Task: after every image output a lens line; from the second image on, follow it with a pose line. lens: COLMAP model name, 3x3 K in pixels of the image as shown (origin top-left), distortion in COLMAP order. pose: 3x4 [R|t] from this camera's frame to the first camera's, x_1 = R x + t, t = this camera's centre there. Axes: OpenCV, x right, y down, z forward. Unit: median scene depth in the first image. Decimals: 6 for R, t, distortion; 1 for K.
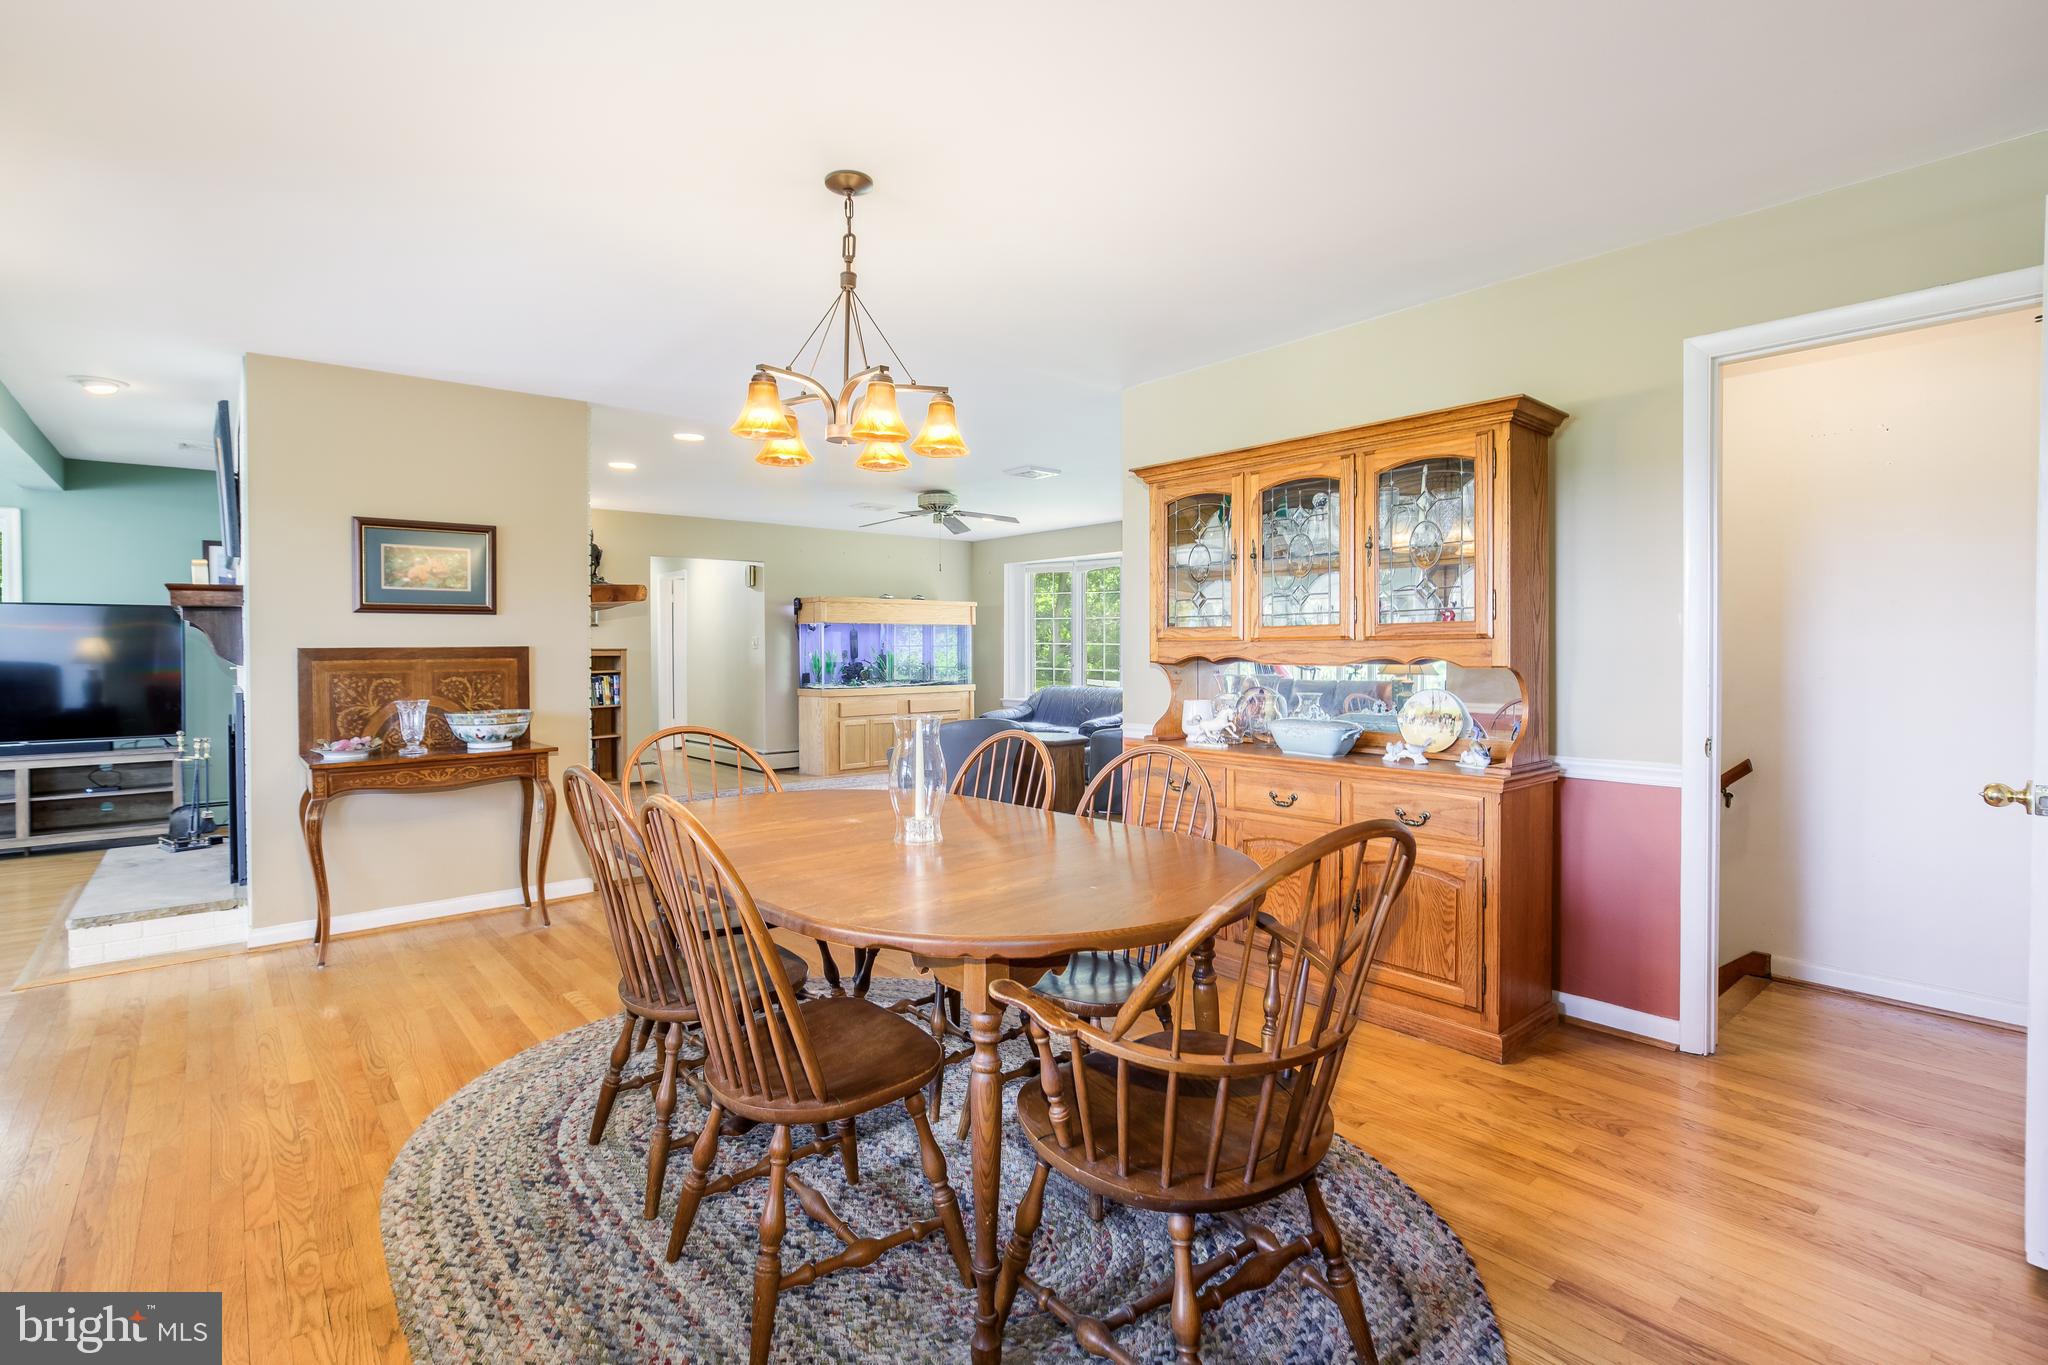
lens RADIAL K [[946.7, 0, 1010.6], [0, 946.7, 662.0], [0, 0, 1]] dist [-0.015120, 0.006461]
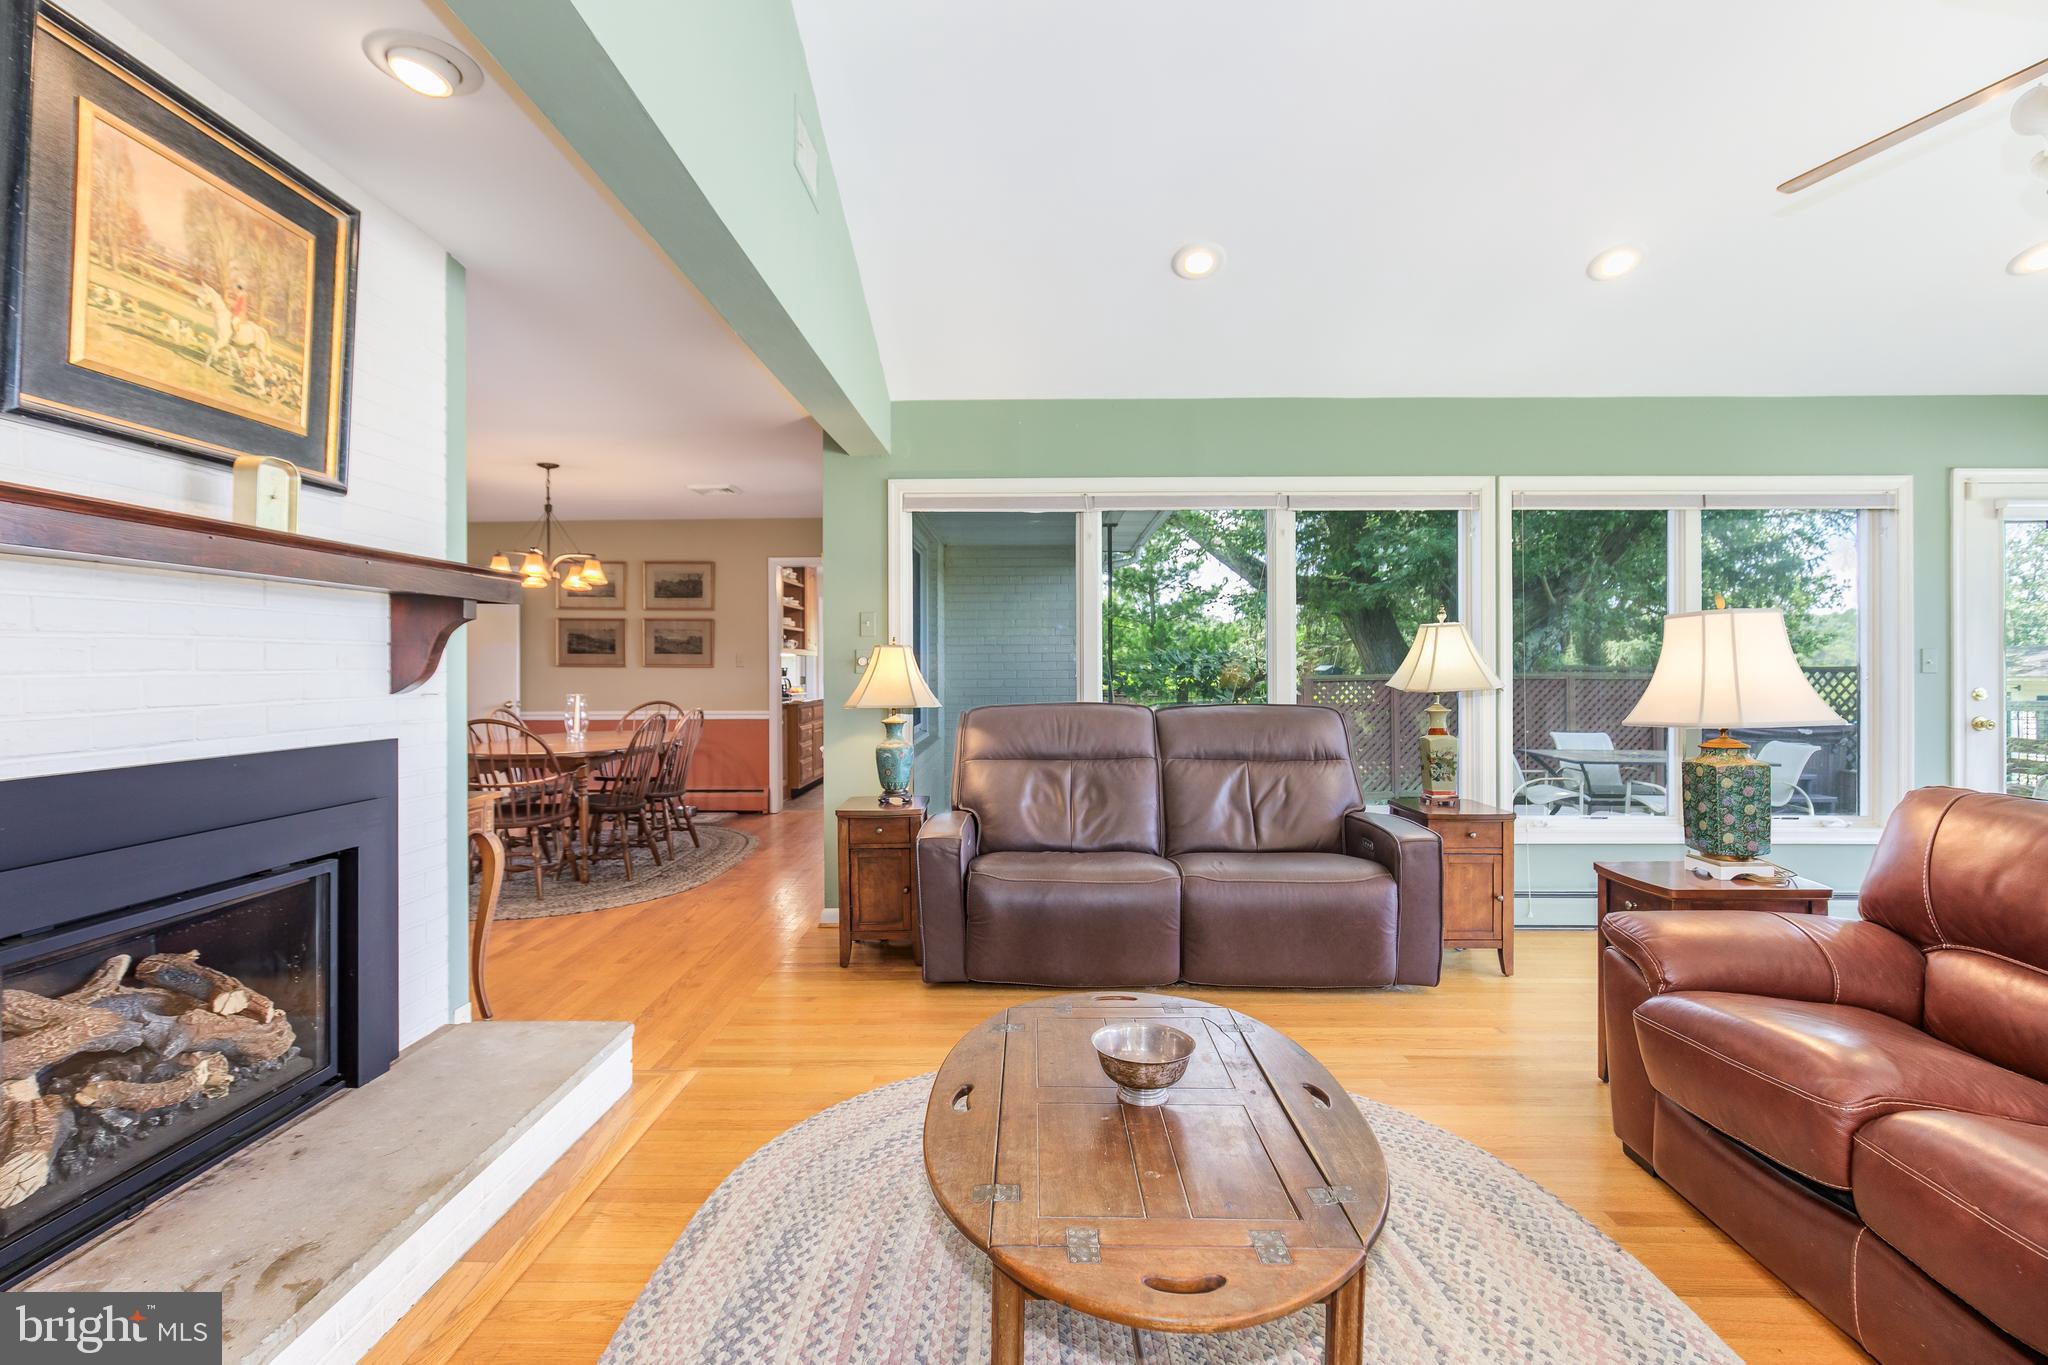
lens RADIAL K [[946.3, 0, 1011.0], [0, 946.3, 667.9], [0, 0, 1]] dist [-0.003691, 0.000363]
pose [[-0.749310, 0.006262, 0.662190, -1.042772], [0.016241, 0.999828, 0.008923, -0.007050], [-0.662020, 0.017440, -0.749283, 0.815943]]
